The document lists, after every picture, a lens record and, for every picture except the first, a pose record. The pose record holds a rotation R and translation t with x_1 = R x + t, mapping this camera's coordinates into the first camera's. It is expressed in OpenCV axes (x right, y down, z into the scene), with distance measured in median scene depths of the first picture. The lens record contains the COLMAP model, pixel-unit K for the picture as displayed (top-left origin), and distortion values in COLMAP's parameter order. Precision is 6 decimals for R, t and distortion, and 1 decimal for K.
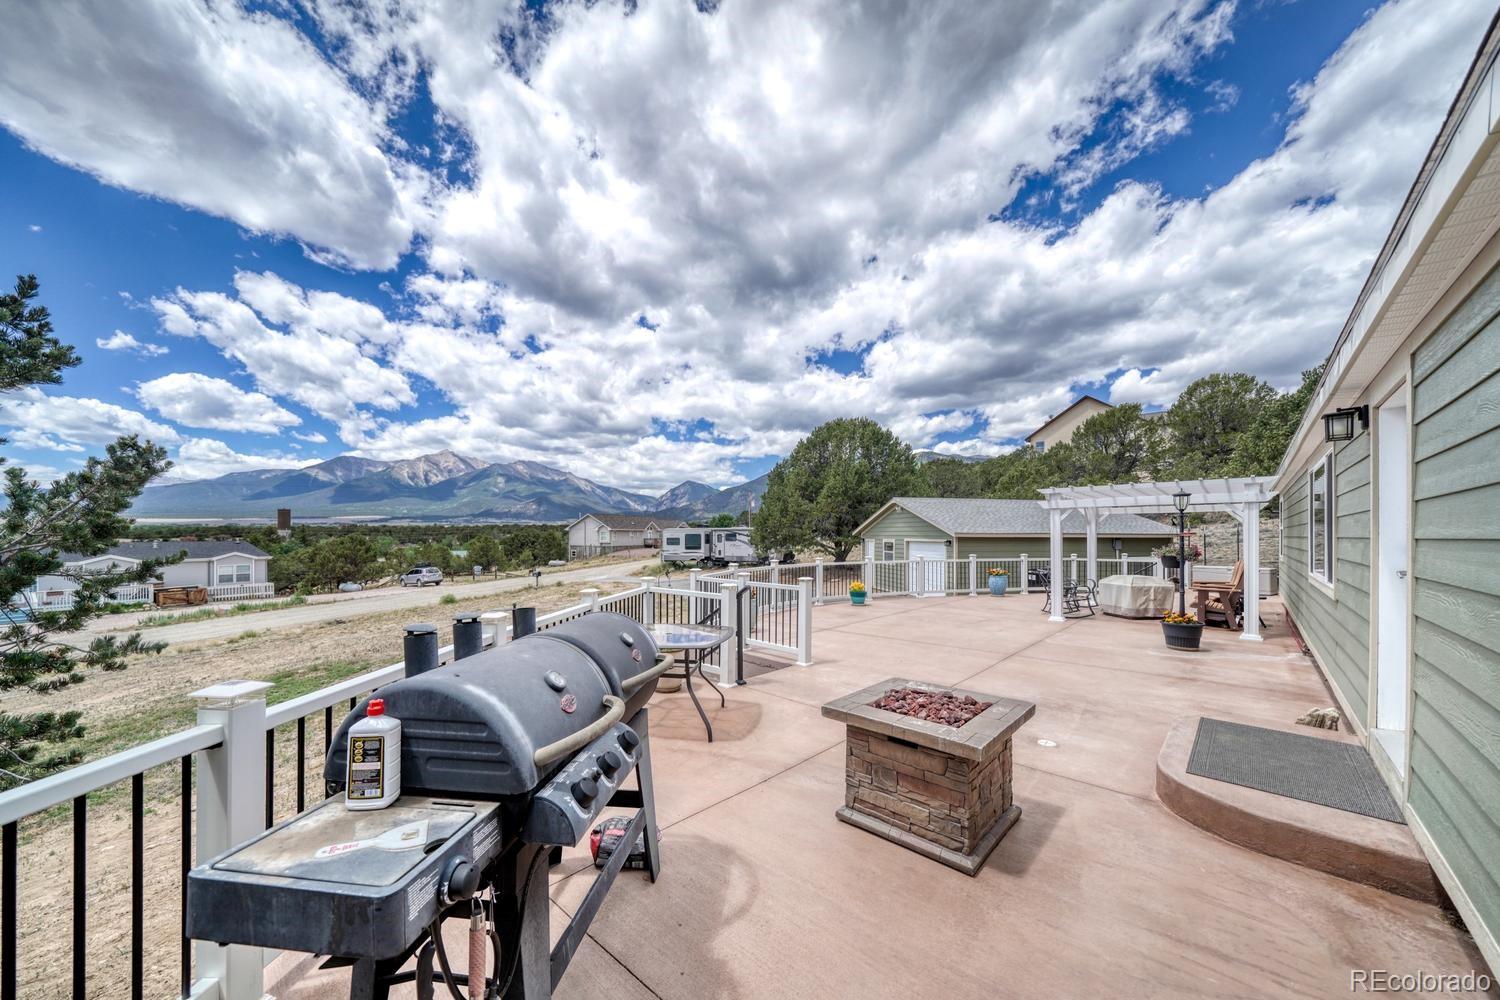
lens RADIAL K [[519.3, 0, 747.9], [0, 519.3, 537.8], [0, 0, 1]] dist [-0.000276, -0.000016]
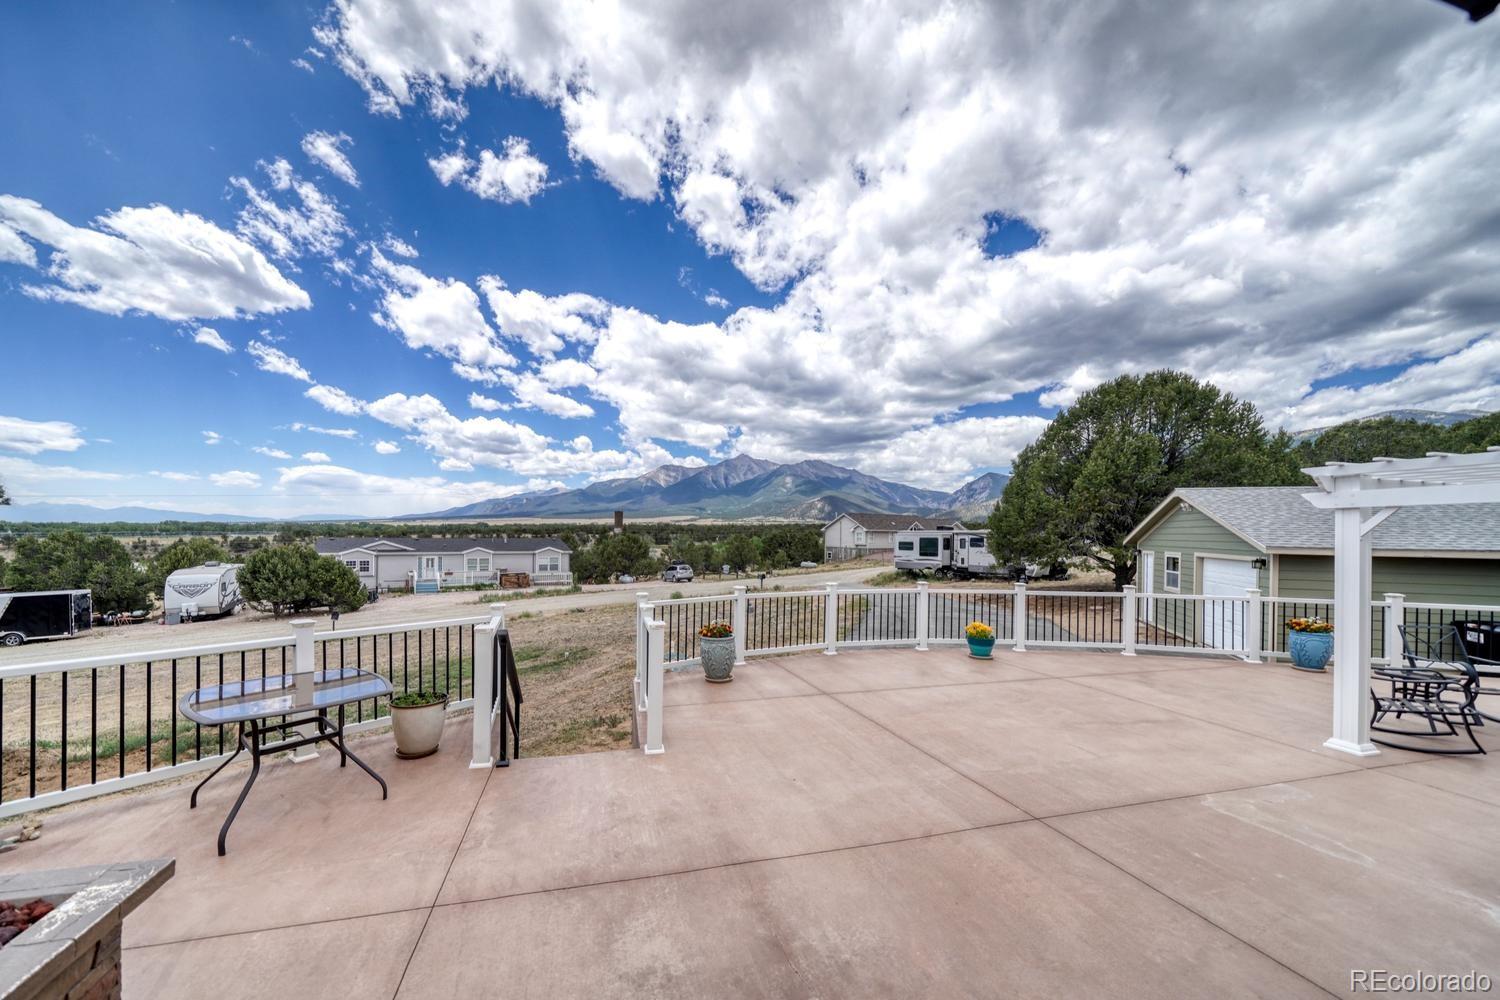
lens RADIAL K [[562.4, 0, 732.2], [0, 562.4, 532.9], [0, 0, 1]] dist [-0.001228, -0.000110]
pose [[0.858047, 0.010619, -0.513461, 0.086673], [-0.015640, 0.999863, -0.005458, -0.005104], [0.513332, 0.012714, 0.858096, 0.064911]]
